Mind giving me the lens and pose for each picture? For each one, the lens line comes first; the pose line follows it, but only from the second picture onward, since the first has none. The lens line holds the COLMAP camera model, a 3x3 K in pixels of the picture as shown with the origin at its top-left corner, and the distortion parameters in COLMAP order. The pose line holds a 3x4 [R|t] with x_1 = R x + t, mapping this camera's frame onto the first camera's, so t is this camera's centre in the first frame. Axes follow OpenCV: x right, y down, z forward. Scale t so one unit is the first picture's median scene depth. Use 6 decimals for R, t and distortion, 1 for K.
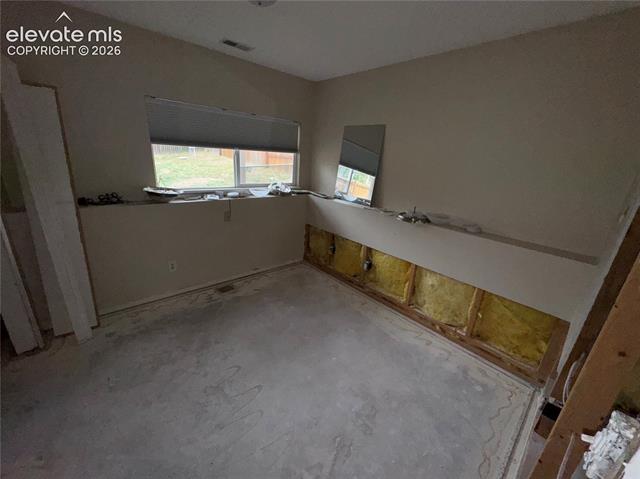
lens RADIAL K [[254.3, 0, 318.1], [0, 254.3, 239.2], [0, 0, 1]] dist [-0.001502, 0.000146]
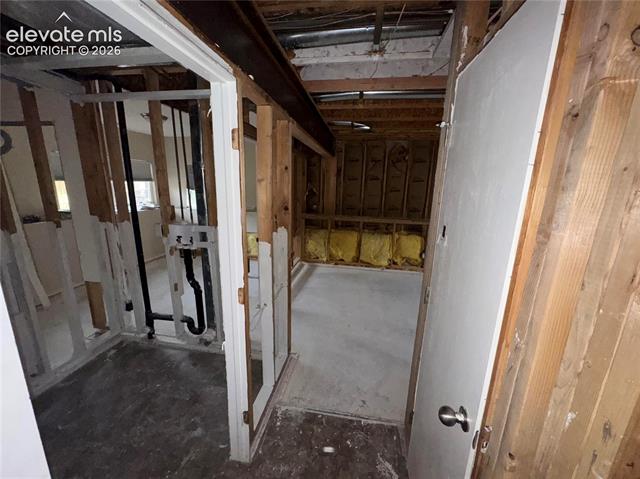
lens RADIAL K [[253.2, 0, 319.0], [0, 253.2, 239.8], [0, 0, 1]] dist [-0.001891, 0.000303]
pose [[0.779970, -0.187597, 0.597037, -0.344405], [0.225125, 0.974256, 0.012021, 0.256713], [-0.583922, 0.125032, 0.802123, -0.933518]]
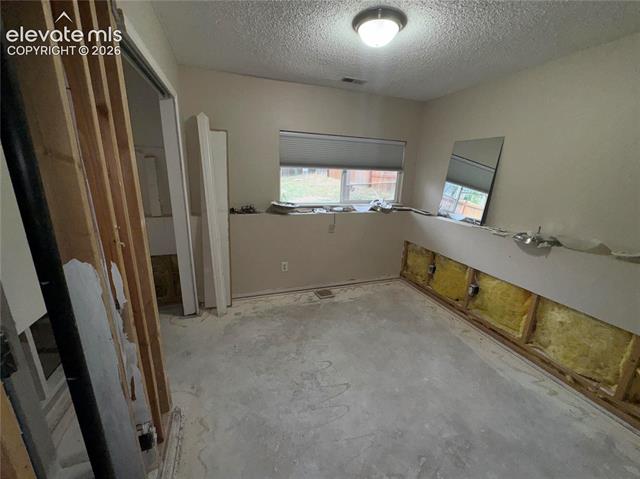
lens RADIAL K [[253.2, 0, 319.0], [0, 253.2, 239.8], [0, 0, 1]] dist [-0.001891, 0.000303]
pose [[0.927520, 0.064689, -0.368133, 0.005705], [-0.091422, 0.994257, -0.055627, 0.028451], [0.362421, 0.085251, 0.928107, -0.052849]]
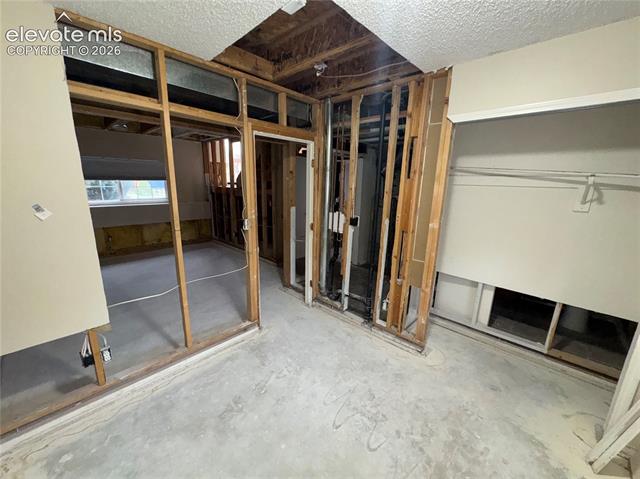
lens RADIAL K [[252.3, 0, 319.6], [0, 252.3, 239.4], [0, 0, 1]] dist [-0.000580, -0.000053]
pose [[-0.991813, -0.072600, -0.105049, -0.011455], [-0.116562, 0.850672, 0.512611, -0.320839], [0.052147, 0.520659, -0.852171, 0.915520]]
